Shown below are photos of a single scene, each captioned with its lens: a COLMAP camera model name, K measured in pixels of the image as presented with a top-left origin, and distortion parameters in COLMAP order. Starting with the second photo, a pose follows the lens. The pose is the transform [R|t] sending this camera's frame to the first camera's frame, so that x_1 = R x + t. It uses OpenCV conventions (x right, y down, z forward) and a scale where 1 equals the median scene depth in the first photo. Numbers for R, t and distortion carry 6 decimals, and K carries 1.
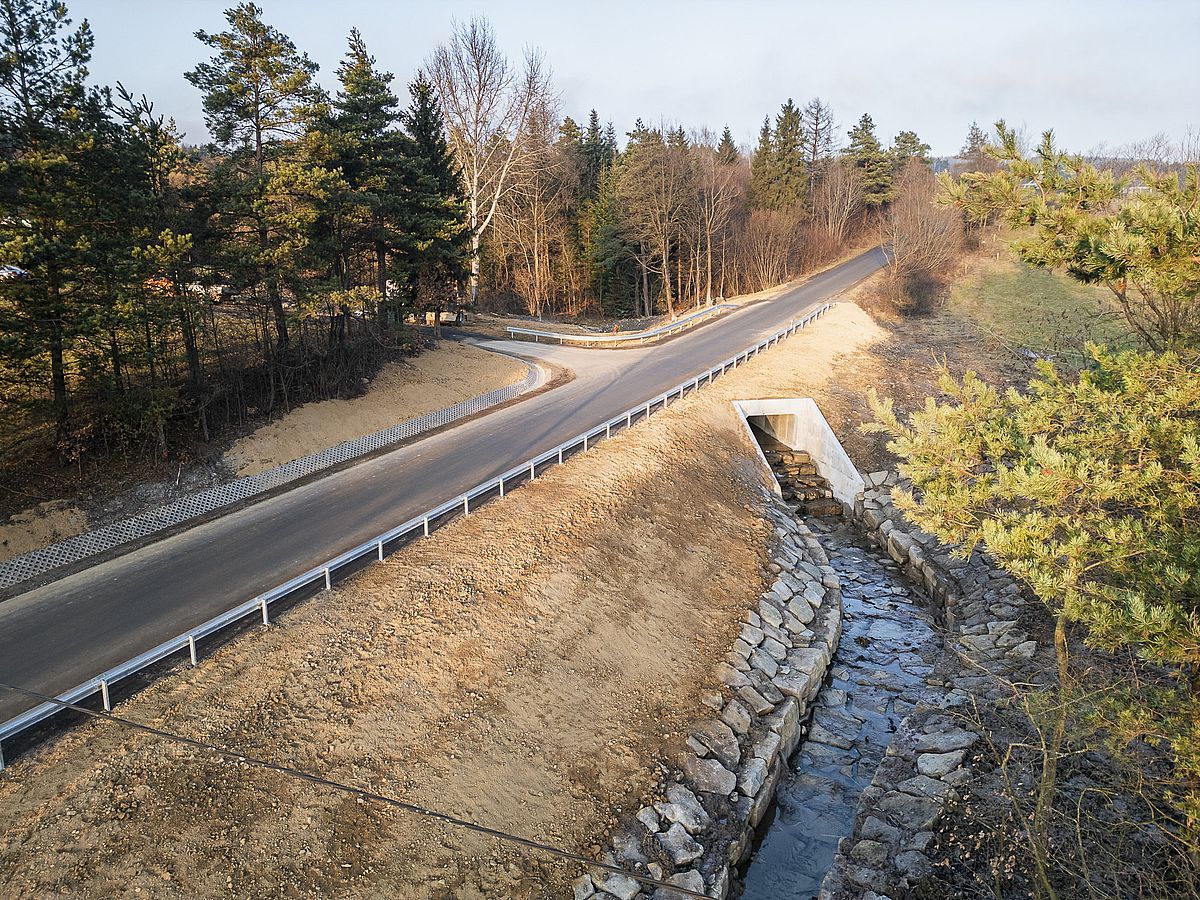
lens RADIAL K [[833.1, 0, 604.5], [0, 833.1, 449.9], [0, 0, 1]] dist [0.074795, -0.064299]
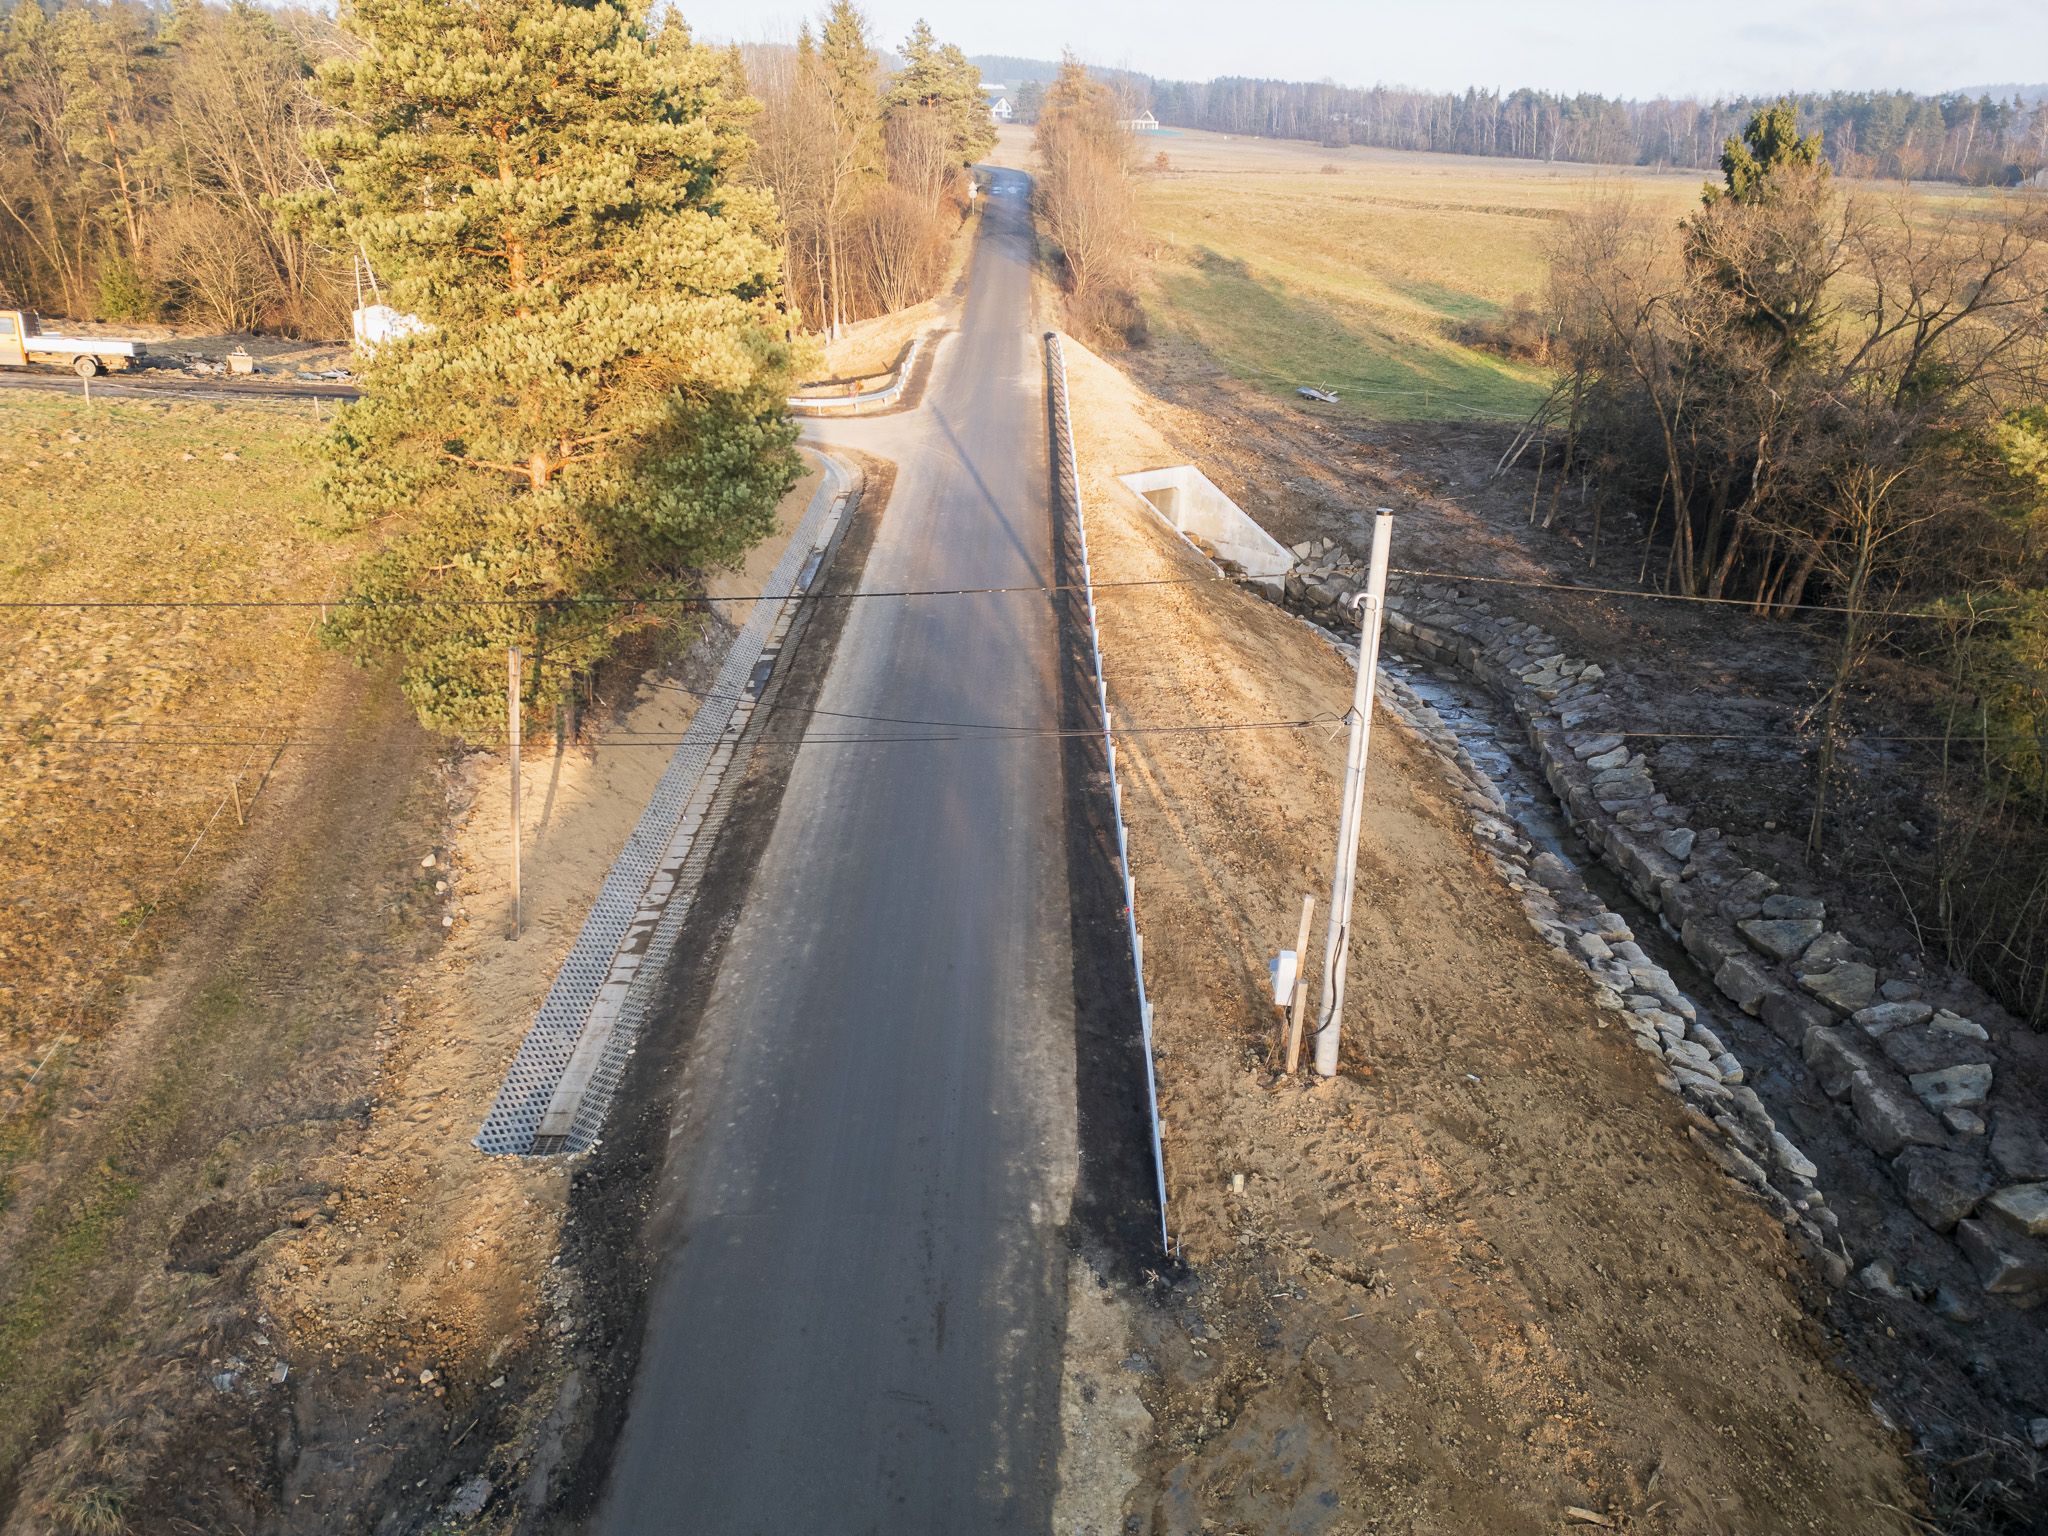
lens RADIAL K [[1417.7, 0, 1033.7], [0, 1417.7, 765.1], [0, 0, 1]] dist [0.083707, -0.086317]
pose [[0.878541, -0.171628, 0.445769, -0.672317], [0.108841, 0.980598, 0.163036, -0.021182], [-0.465102, -0.094716, 0.880176, -0.217727]]
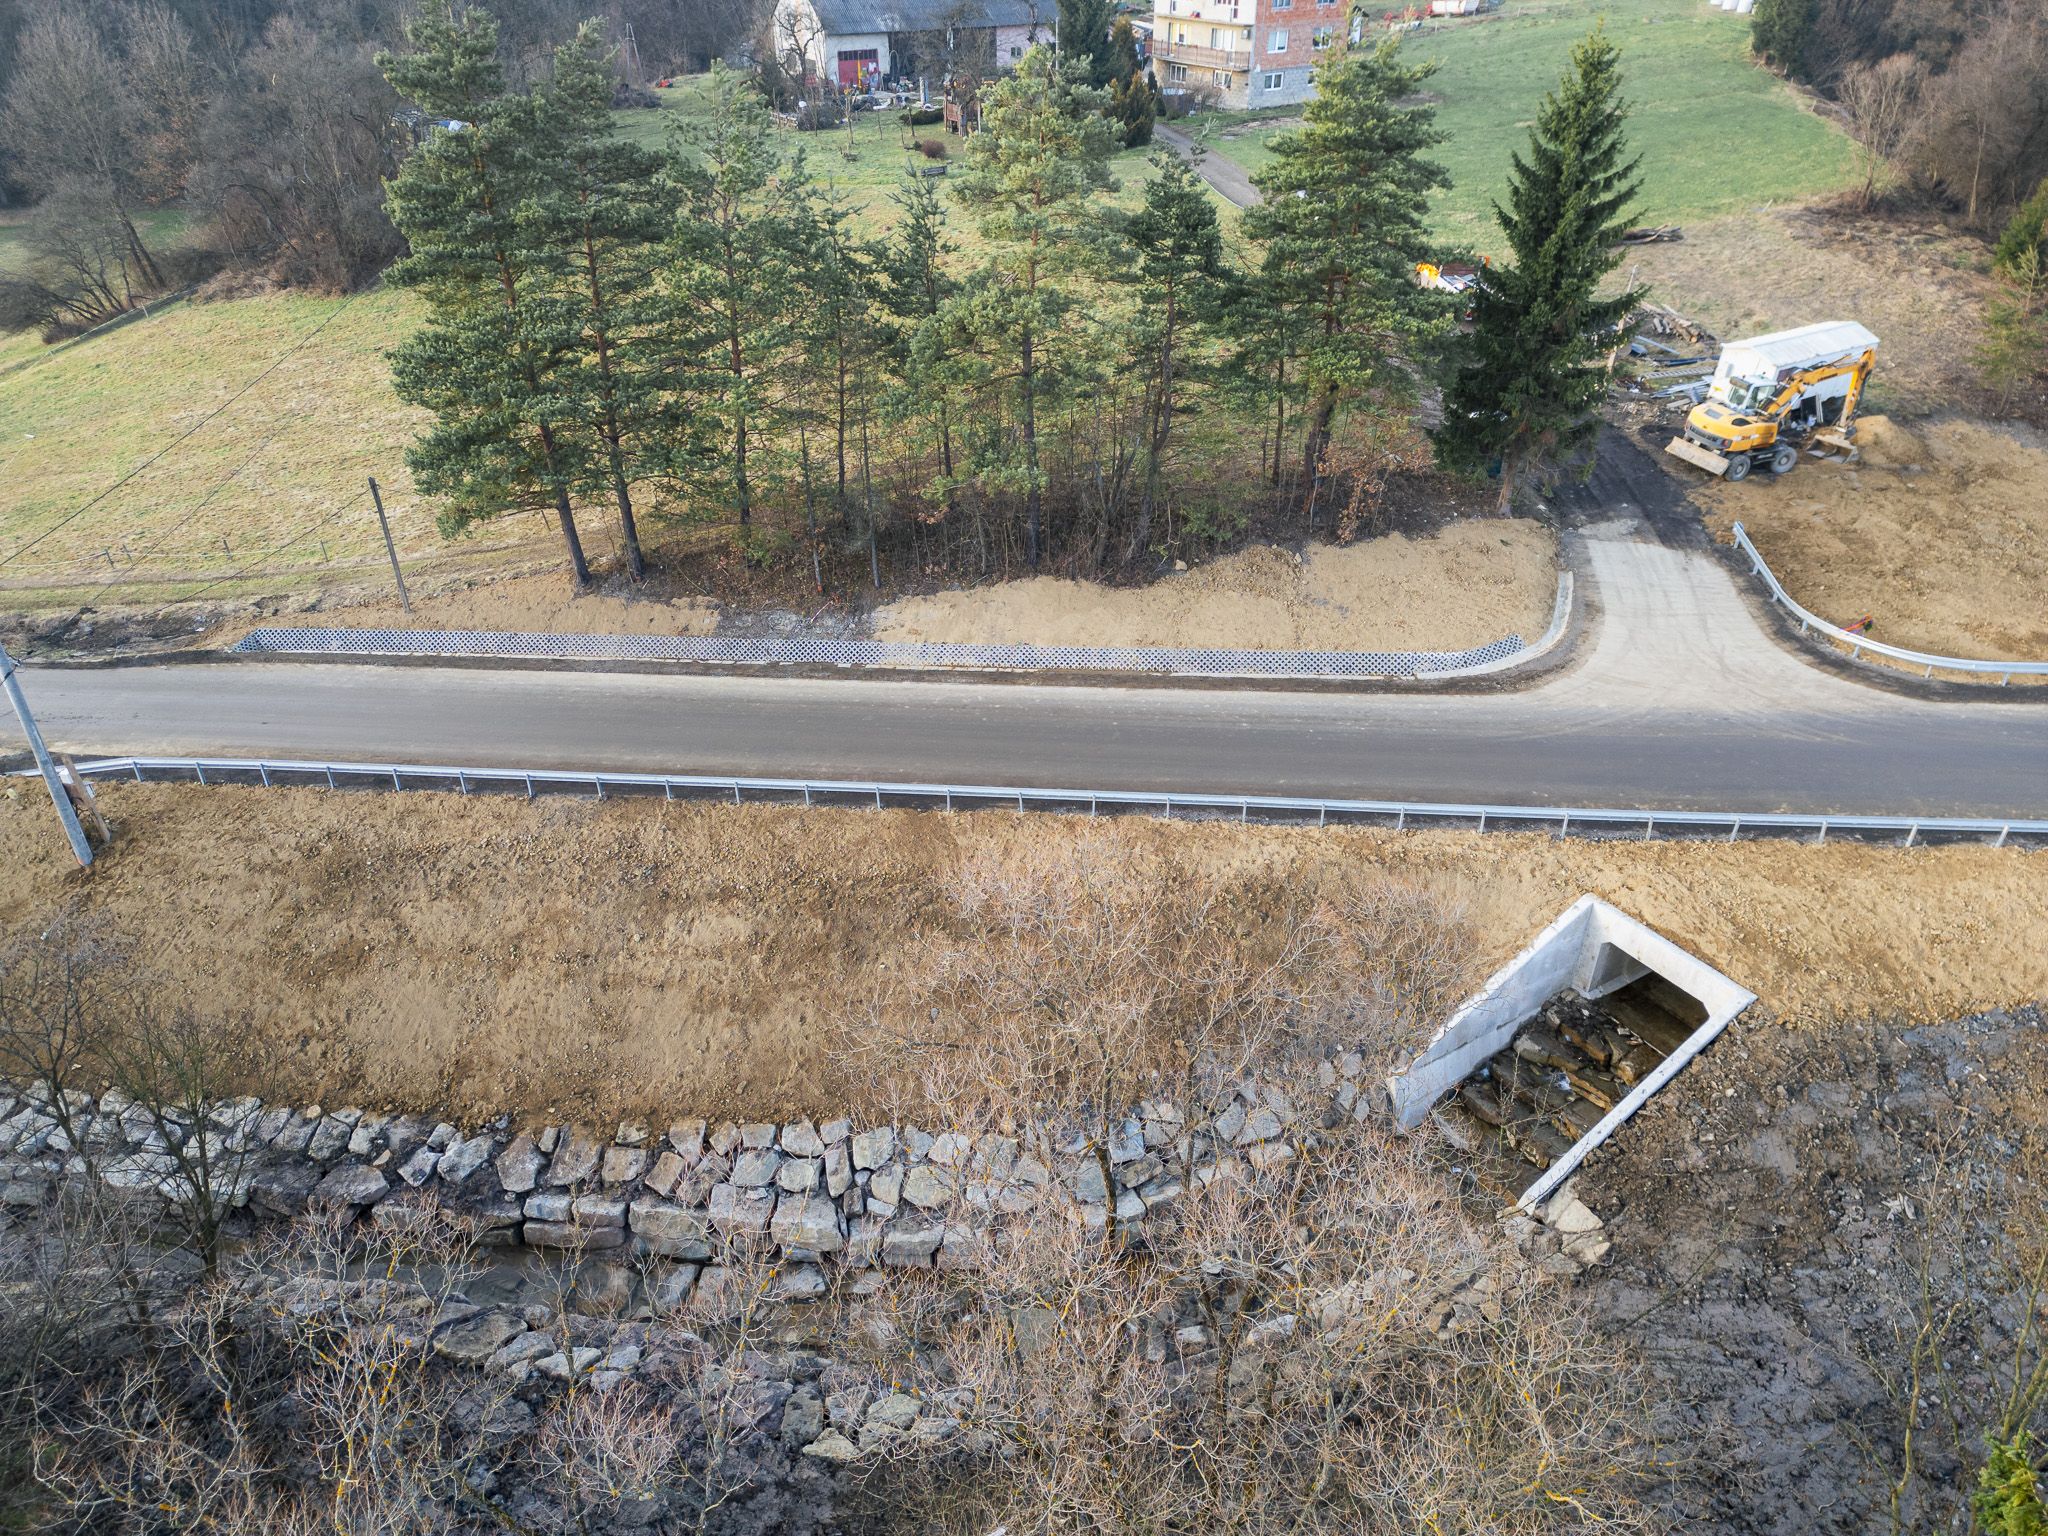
lens RADIAL K [[1424.5, 0, 1034.6], [0, 1424.5, 762.0], [0, 0, 1]] dist [0.078702, -0.076118]
pose [[0.351201, 0.495753, -0.794284, 0.767887], [-0.237670, 0.867739, 0.436512, -0.475721], [0.905633, 0.035474, 0.422576, 0.441756]]
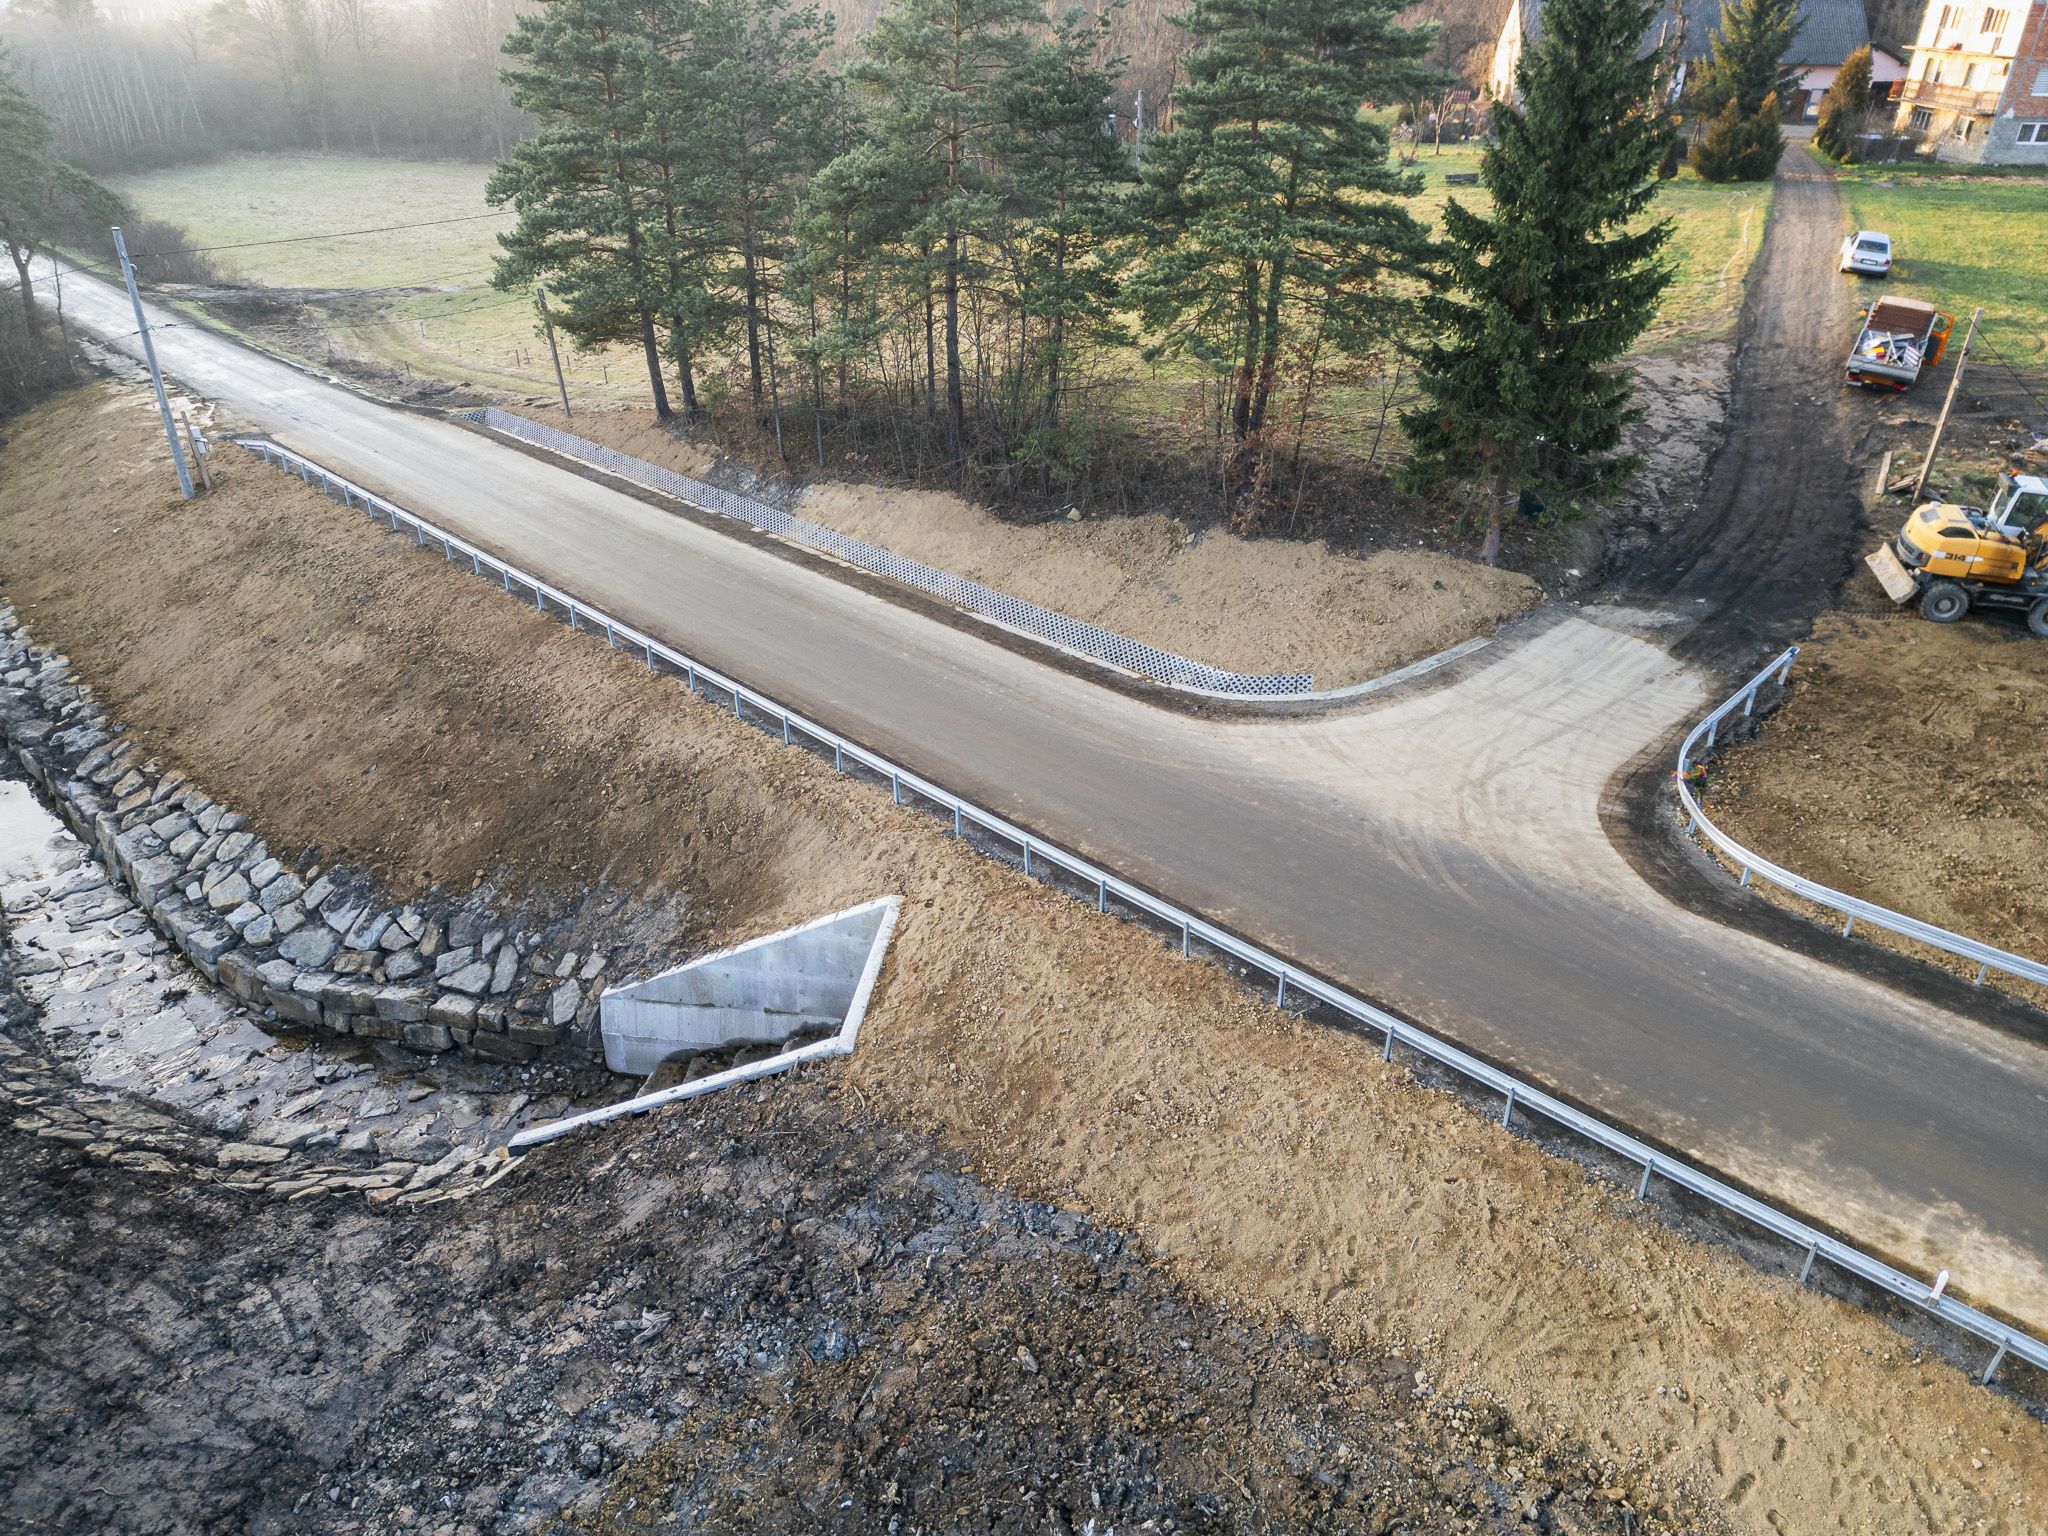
lens RADIAL K [[1424.5, 0, 1034.6], [0, 1424.5, 762.0], [0, 0, 1]] dist [0.078702, -0.076118]
pose [[-0.316155, 0.454027, -0.833010, 0.744068], [-0.253825, 0.805557, 0.535398, -0.540922], [0.914122, 0.380707, -0.139438, 1.325491]]
